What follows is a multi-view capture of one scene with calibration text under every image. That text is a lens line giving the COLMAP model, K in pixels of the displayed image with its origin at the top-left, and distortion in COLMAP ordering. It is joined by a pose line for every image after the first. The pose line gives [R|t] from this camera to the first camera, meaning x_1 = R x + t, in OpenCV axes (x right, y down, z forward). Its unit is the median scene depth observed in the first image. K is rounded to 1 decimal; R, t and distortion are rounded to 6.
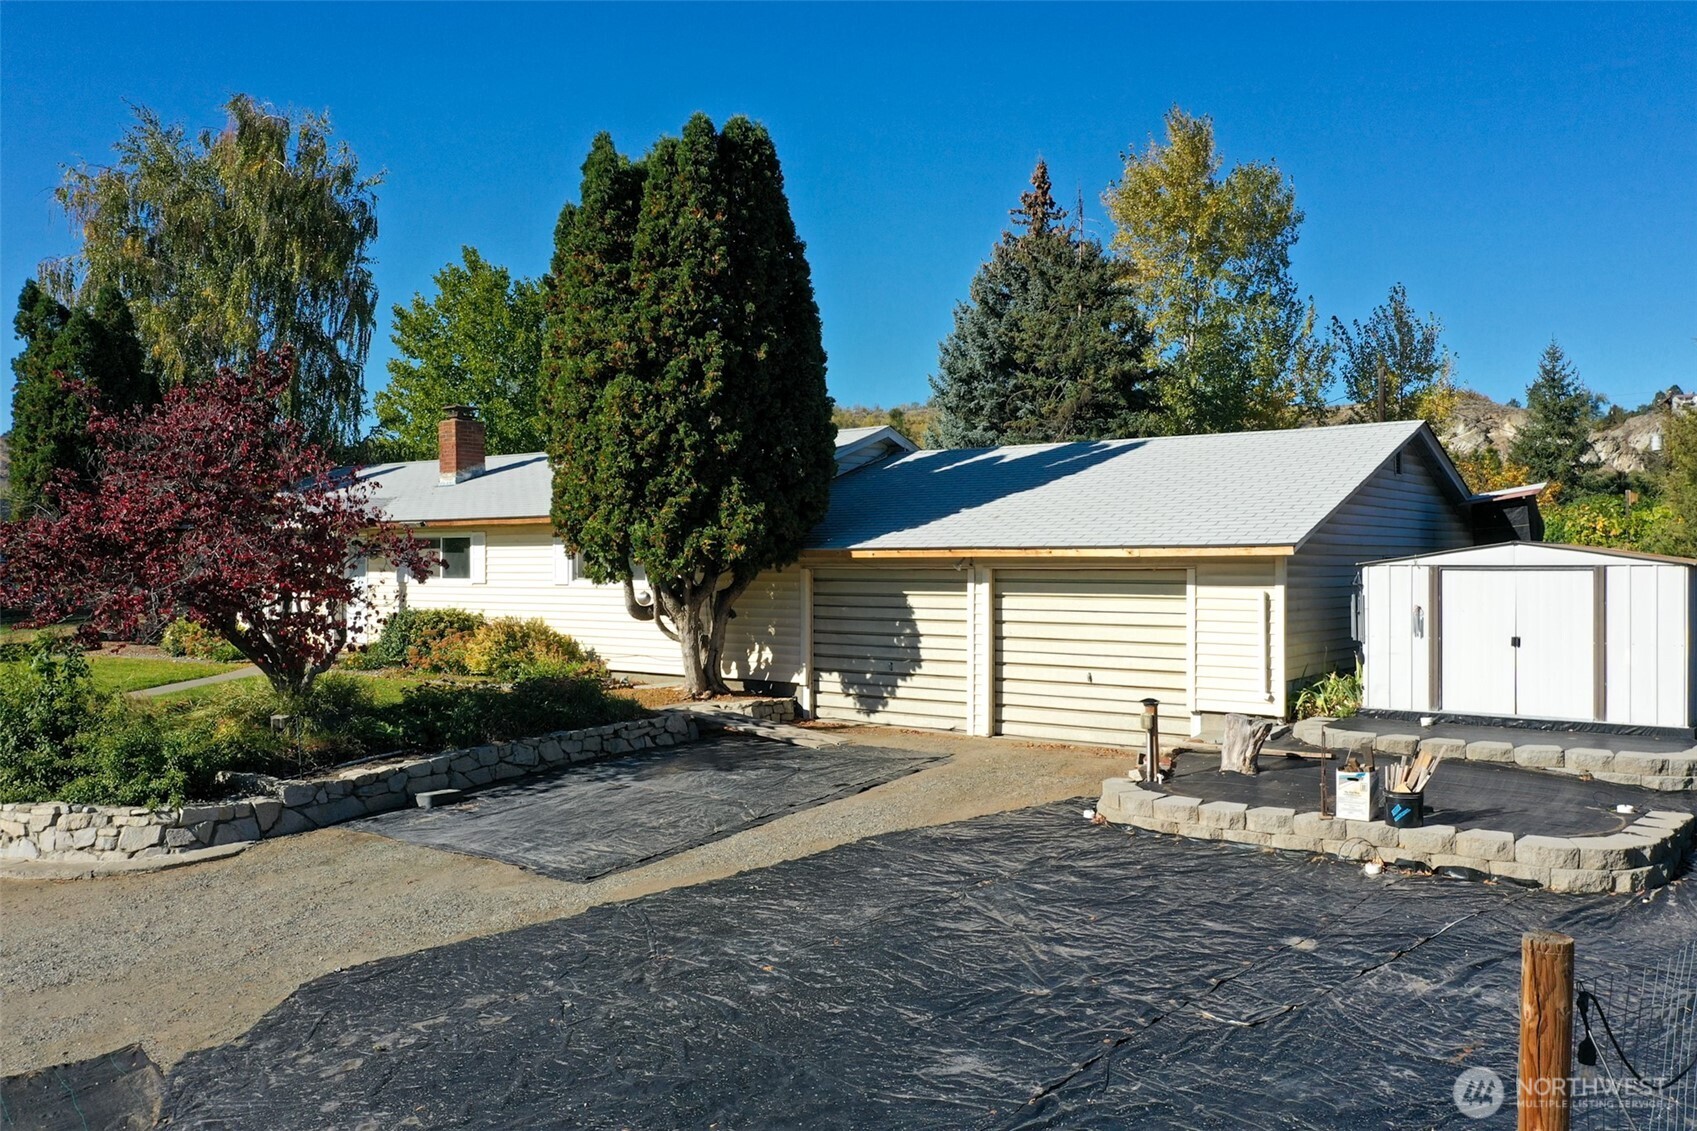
lens RADIAL K [[1330.7, 0, 822.5], [0, 1330.7, 582.3], [0, 0, 1]] dist [-0.003453, -0.005196]
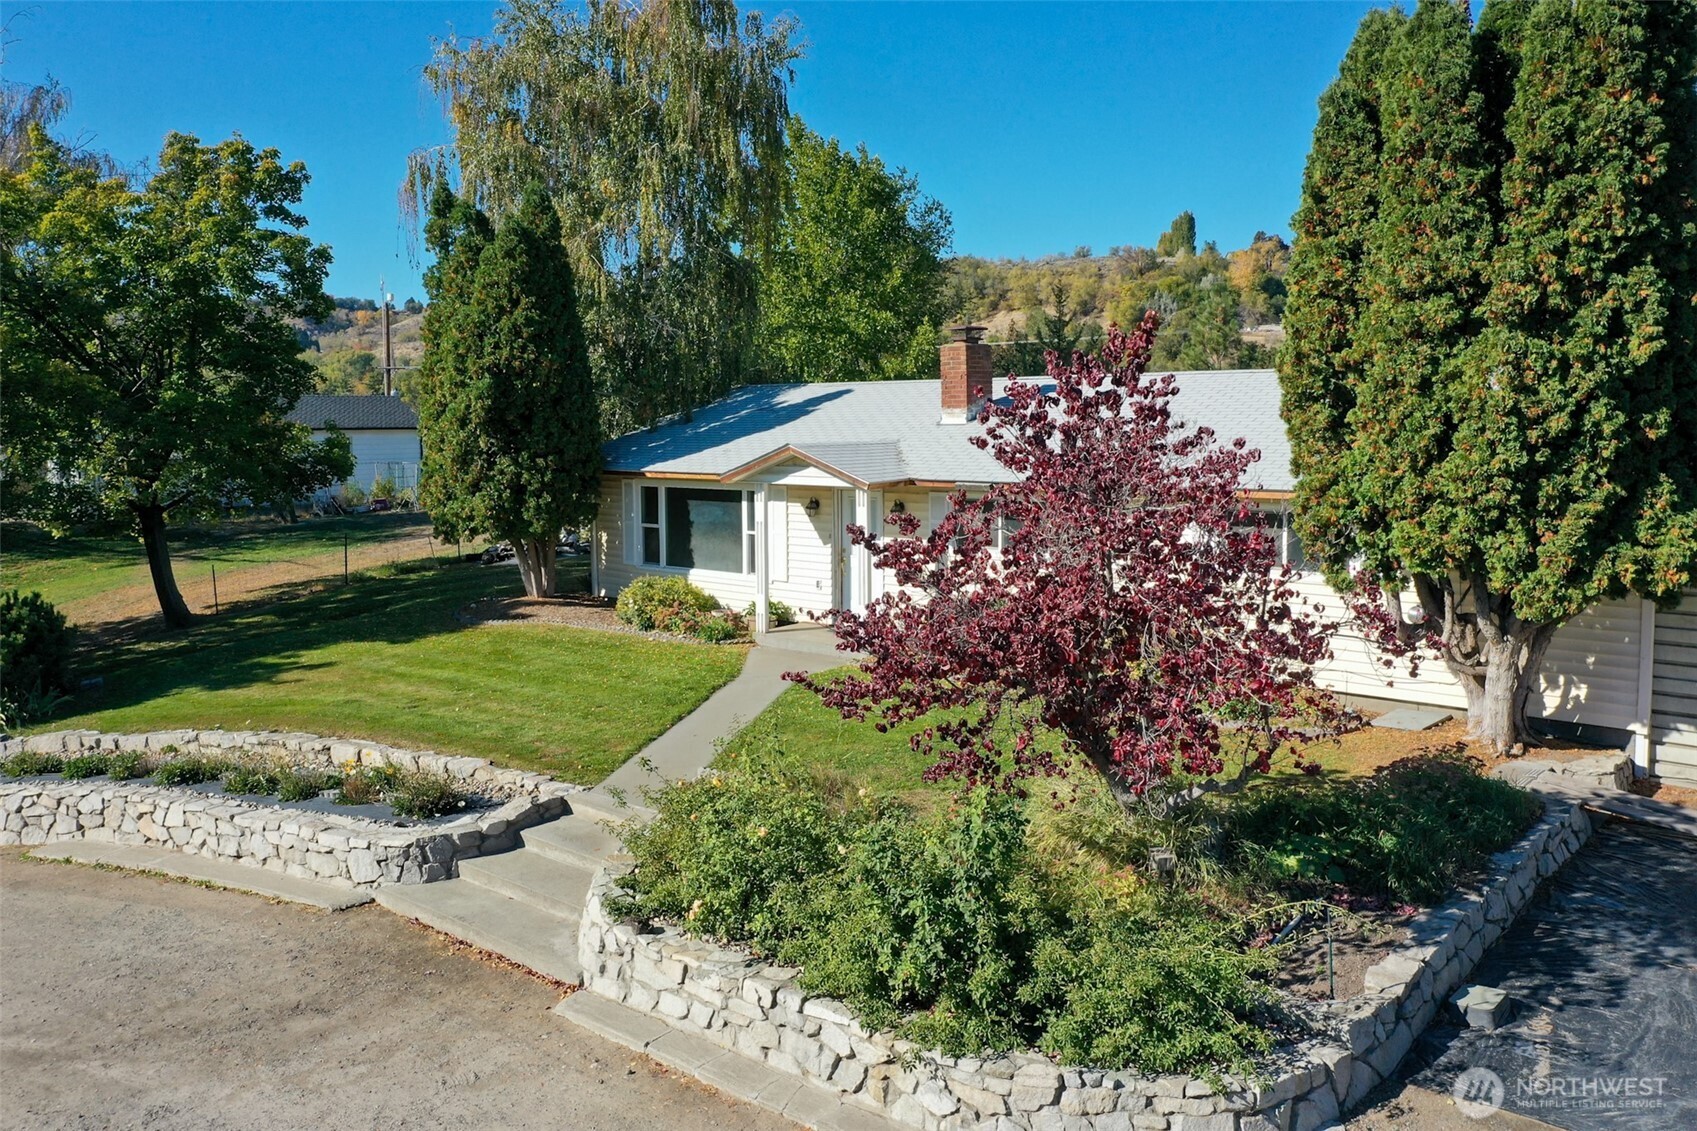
lens RADIAL K [[1330.7, 0, 864.5], [0, 1330.7, 554.9], [0, 0, 1]] dist [-0.003453, -0.005196]
pose [[0.997038, 0.001951, -0.076882, -0.435255], [0.004459, 0.996529, 0.083122, -0.096805], [0.076777, -0.083219, 0.993569, 0.258788]]
